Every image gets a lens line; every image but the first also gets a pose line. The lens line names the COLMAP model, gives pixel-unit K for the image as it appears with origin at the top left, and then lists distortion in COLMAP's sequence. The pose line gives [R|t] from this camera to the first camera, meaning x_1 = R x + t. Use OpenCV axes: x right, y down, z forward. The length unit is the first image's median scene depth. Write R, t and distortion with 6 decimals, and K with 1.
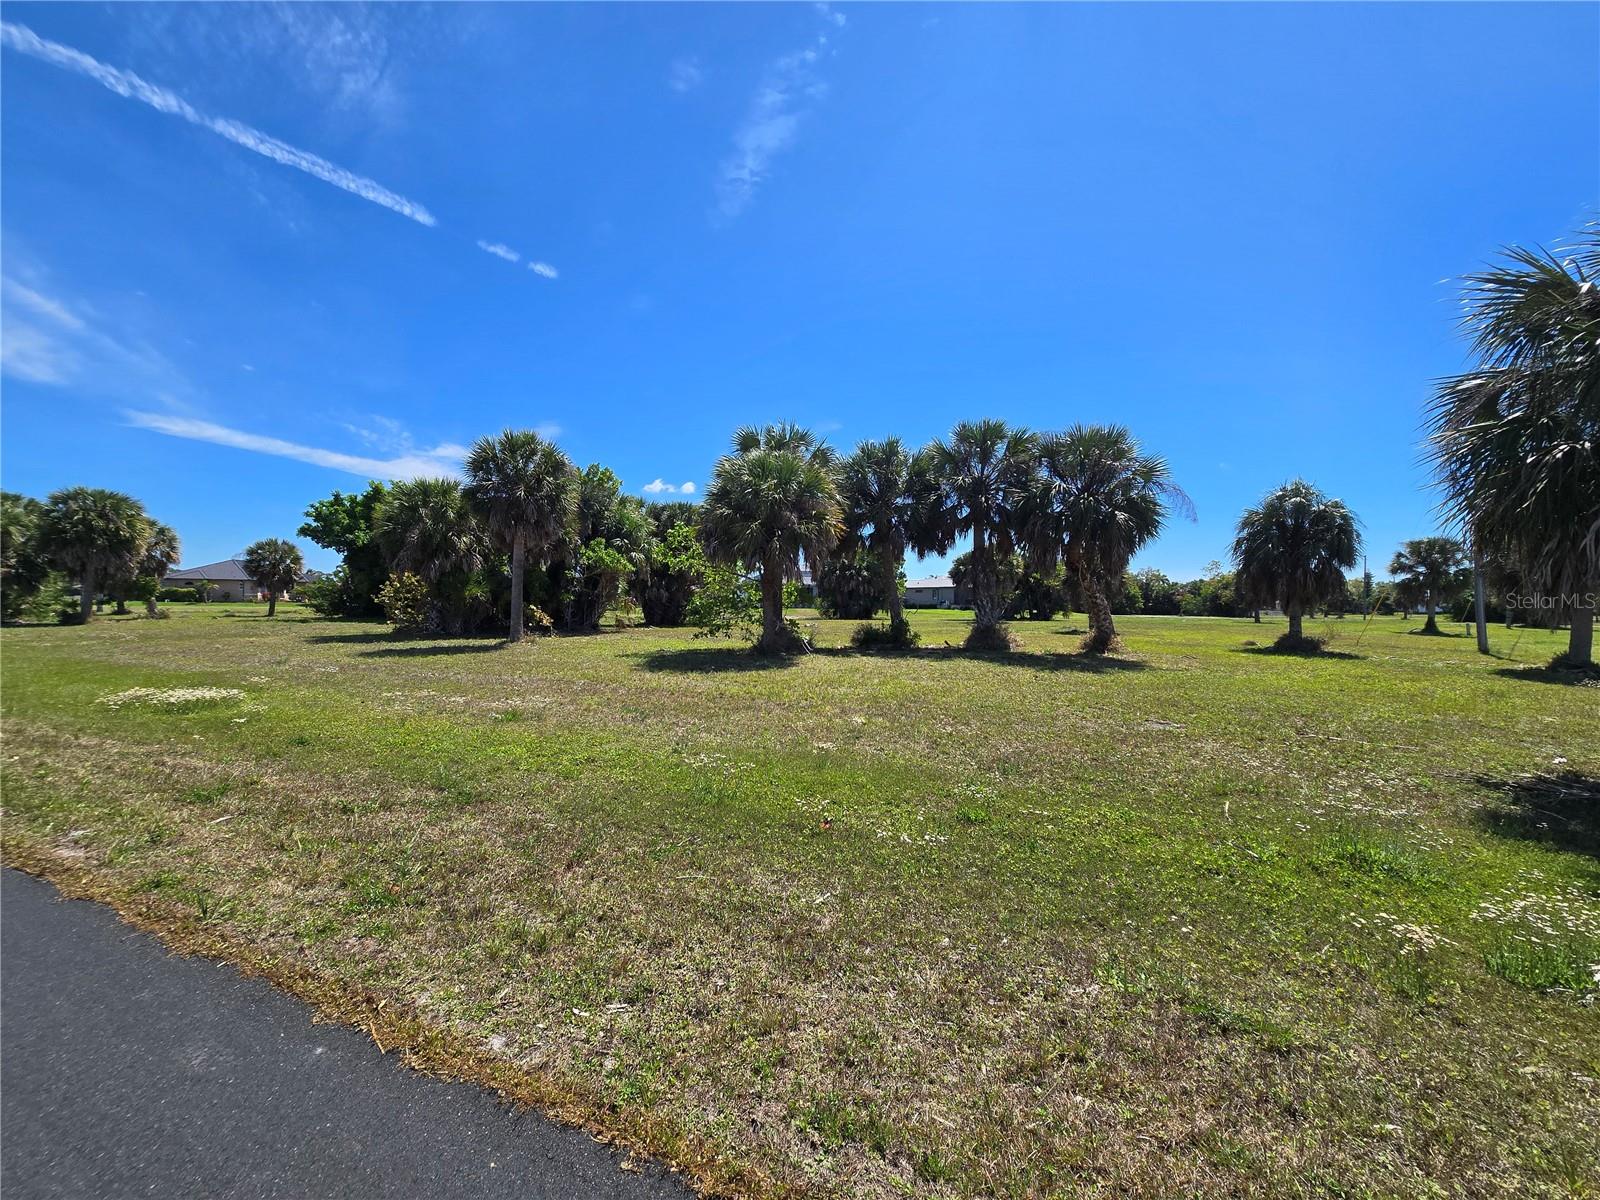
lens RADIAL K [[646.2, 0, 796.1], [0, 646.2, 604.8], [0, 0, 1]] dist [0.002262, -0.001396]
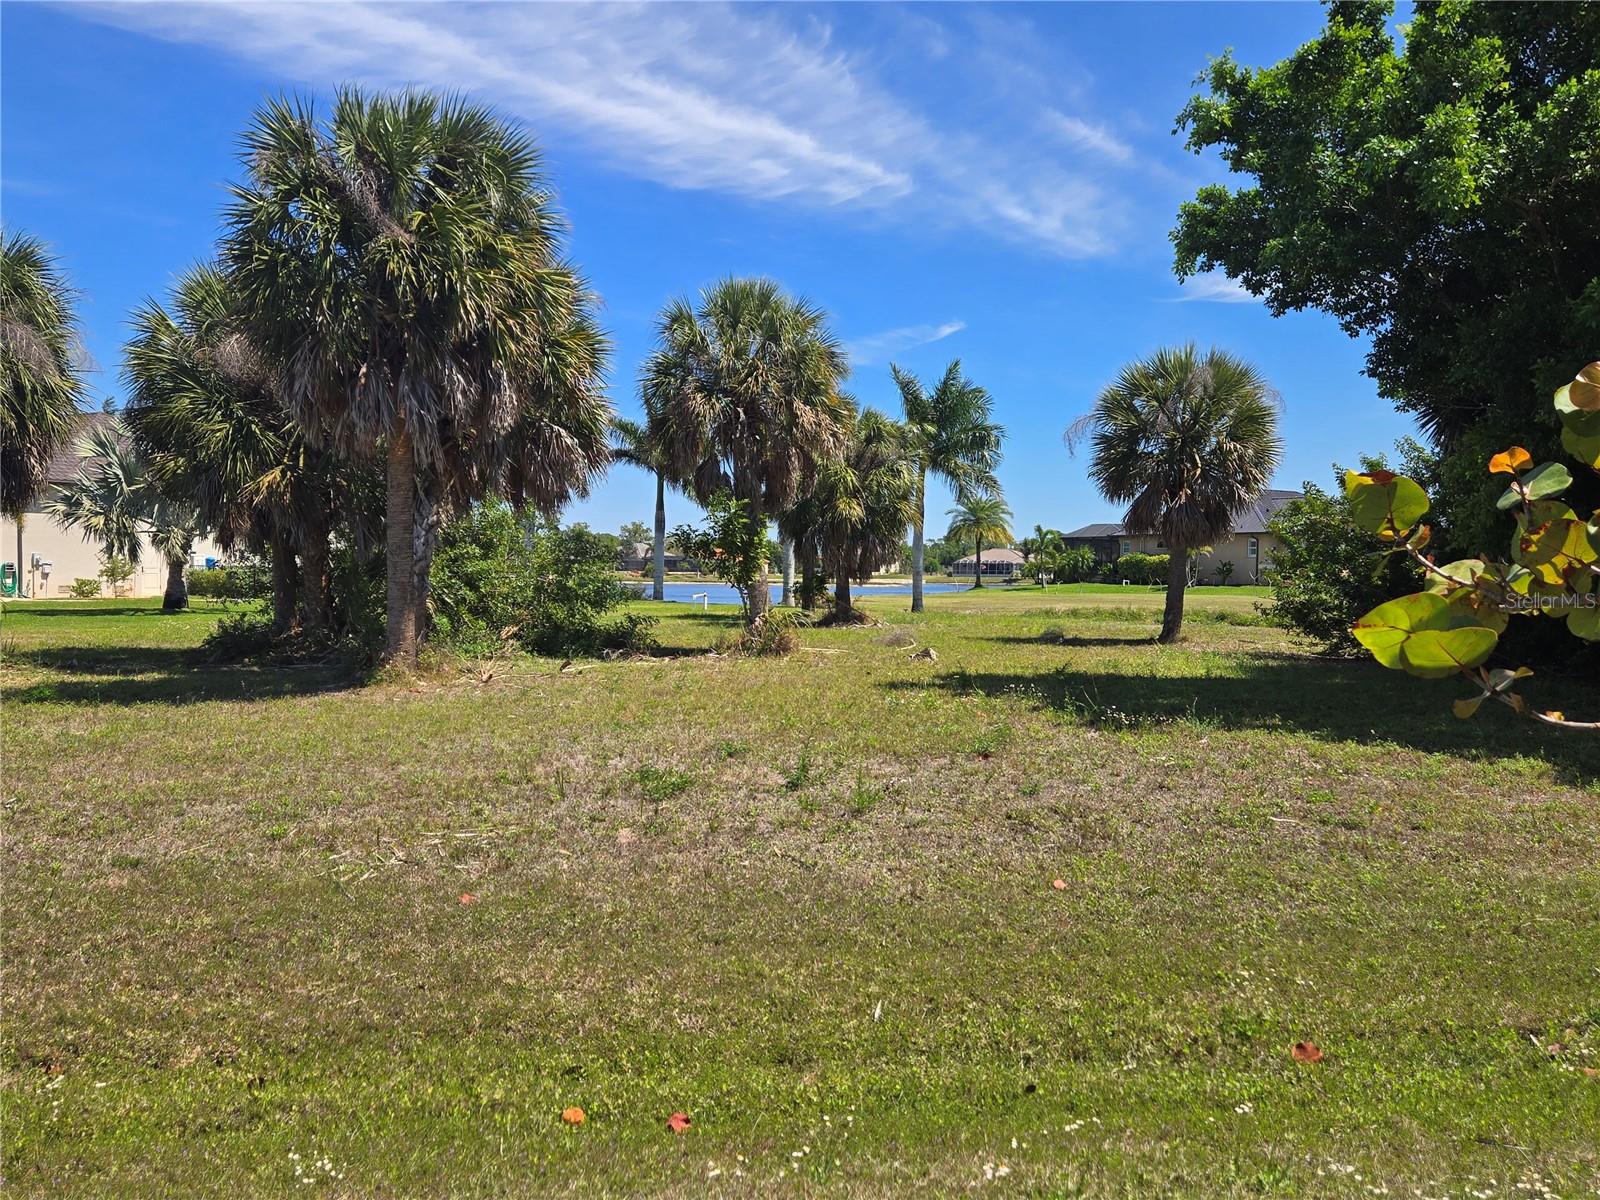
lens RADIAL K [[1380.5, 0, 809.6], [0, 1380.5, 632.2], [0, 0, 1]] dist [0.065503, 0.017615]
pose [[0.482911, 0.030234, -0.875147, -0.541768], [-0.001941, 0.999438, 0.033457, -0.008027], [0.875667, -0.014459, 0.482698, 0.845063]]
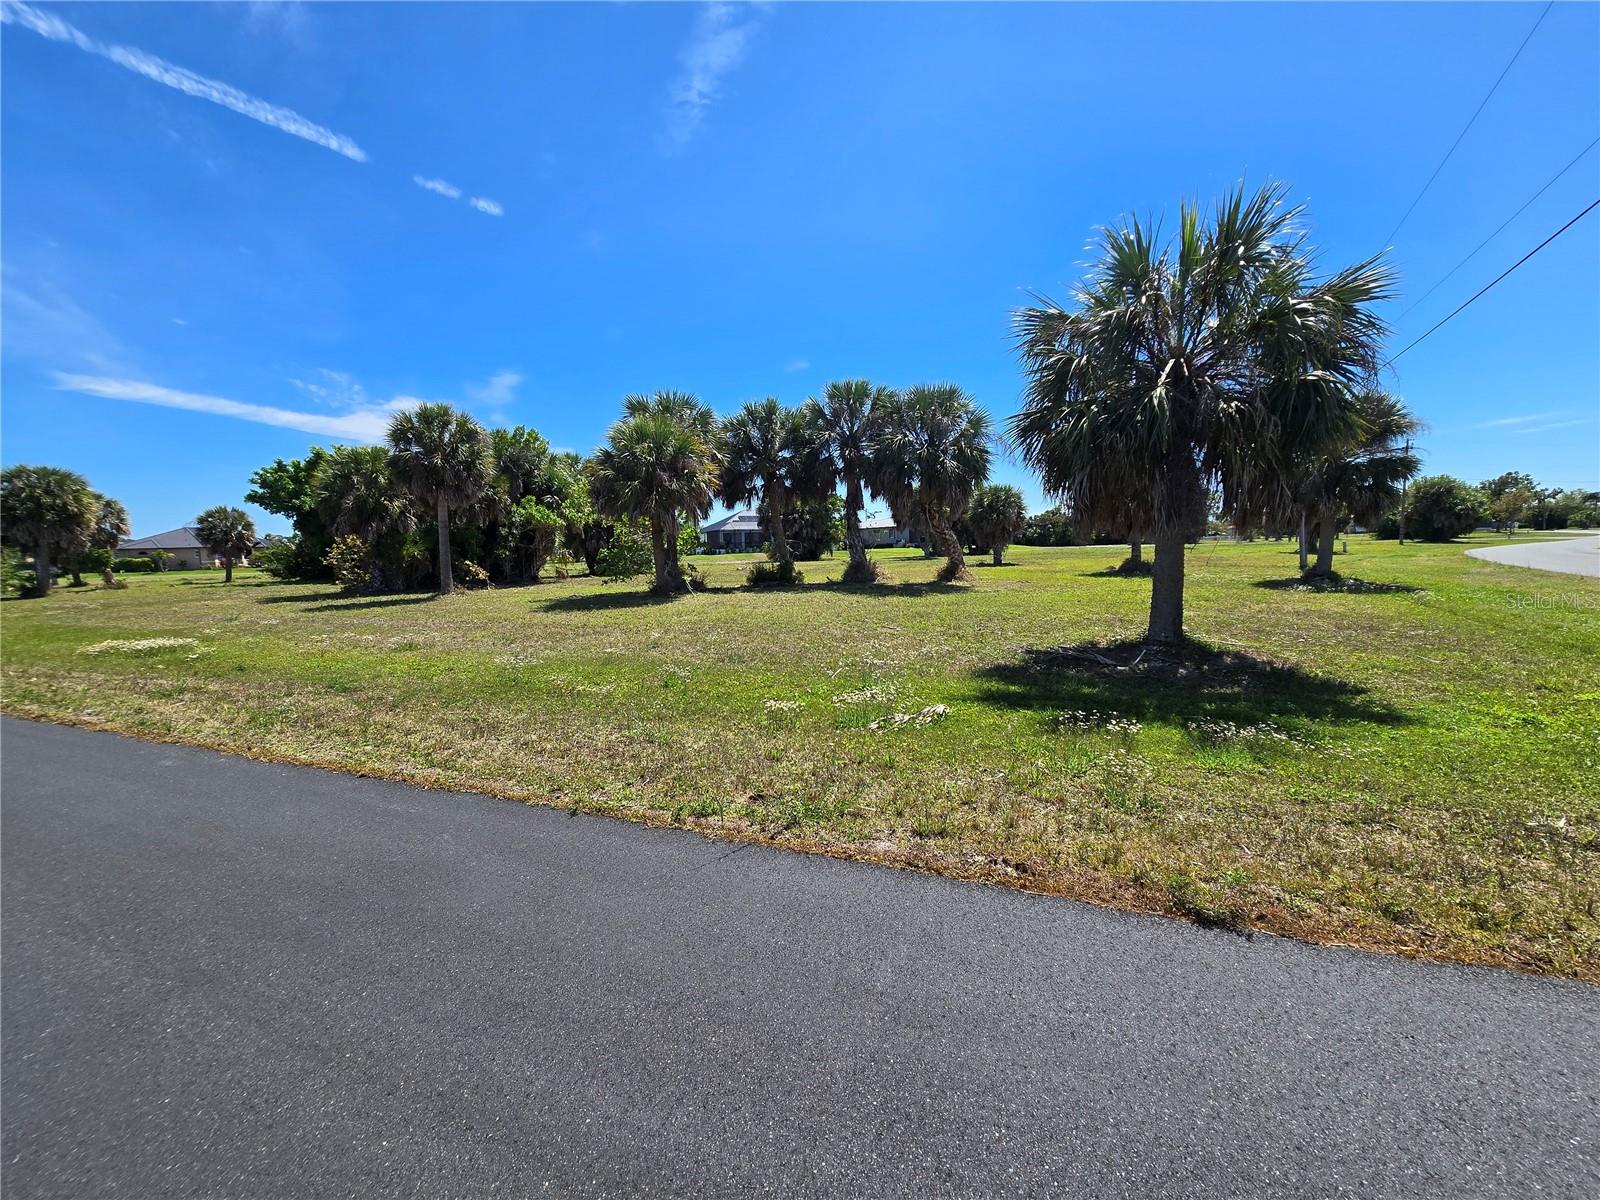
lens RADIAL K [[646.2, 0, 795.8], [0, 646.2, 601.1], [0, 0, 1]] dist [0.002262, -0.001396]
pose [[0.998544, -0.044024, 0.031183, 0.080998], [0.041369, 0.995839, 0.081199, 0.001745], [-0.034628, -0.079791, 0.996210, -0.085135]]
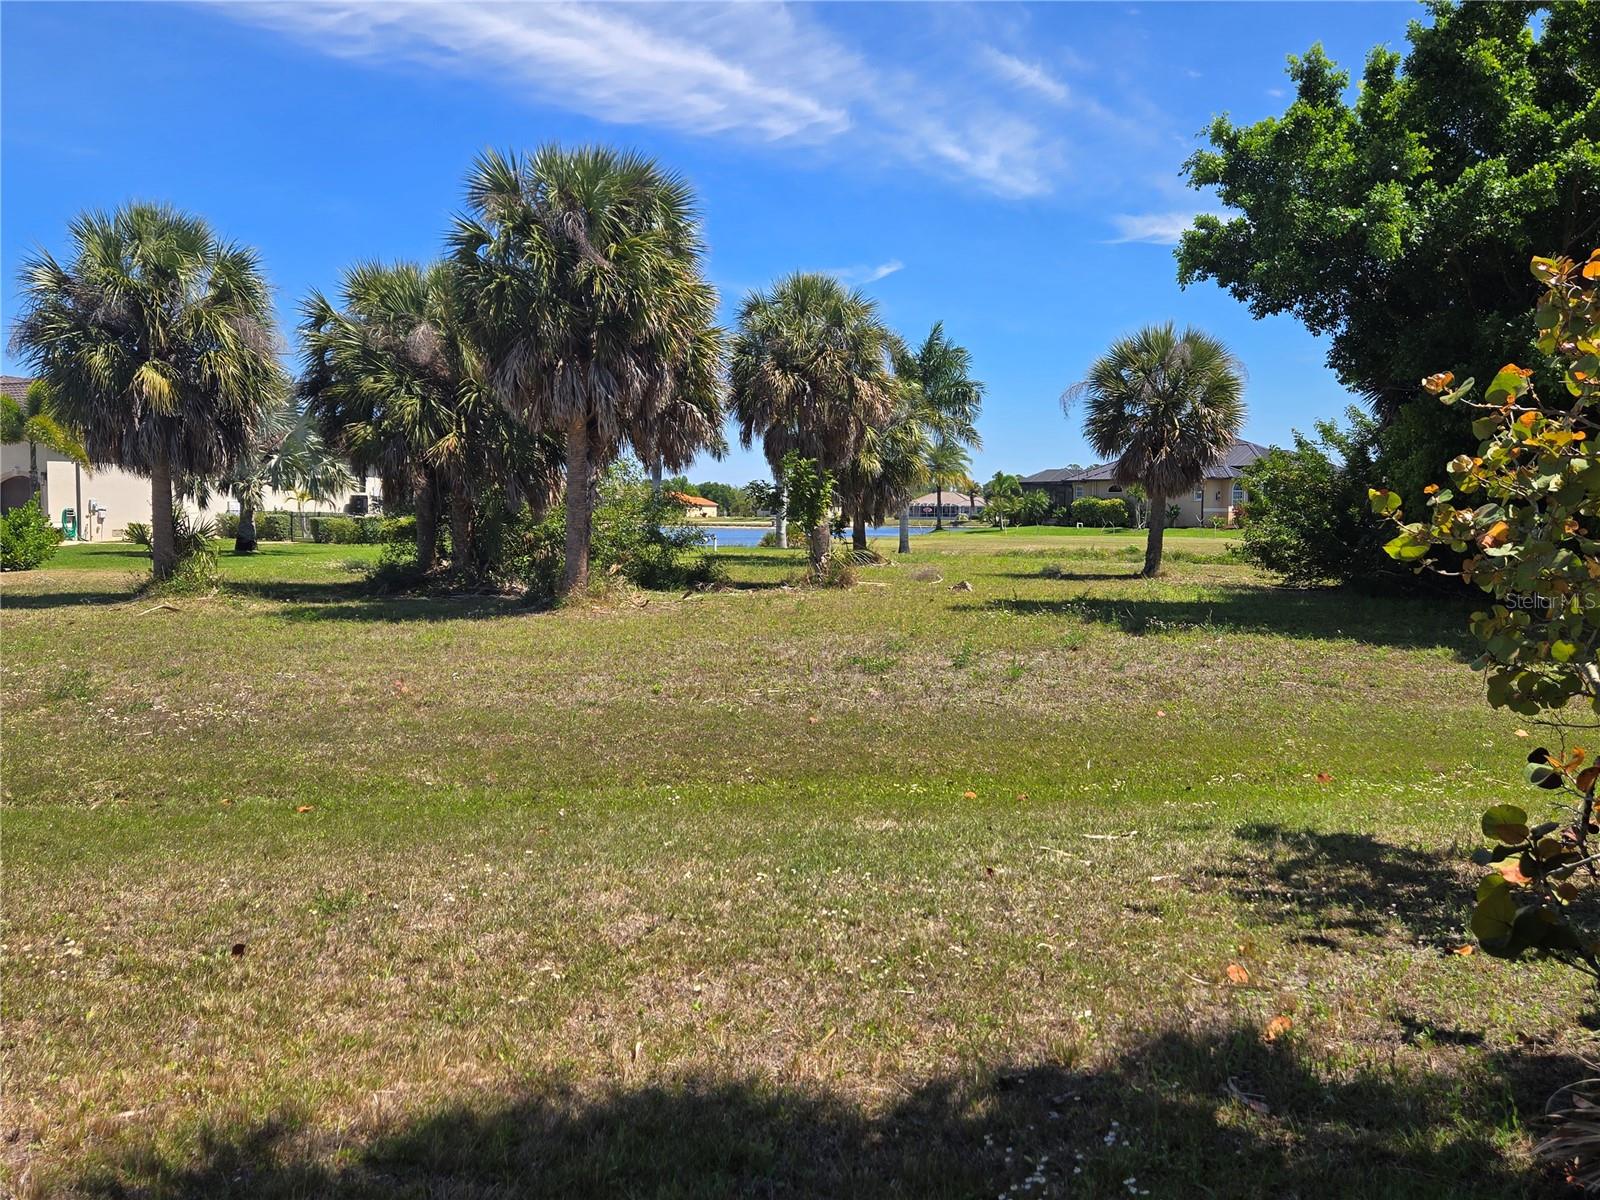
lens RADIAL K [[1380.5, 0, 806.8], [0, 1380.5, 612.6], [0, 0, 1]] dist [0.065503, 0.017615]
pose [[0.518809, 0.052126, -0.853299, -0.455568], [-0.000401, 0.998154, 0.060731, -0.008915], [0.854890, -0.031166, 0.517872, 0.721048]]
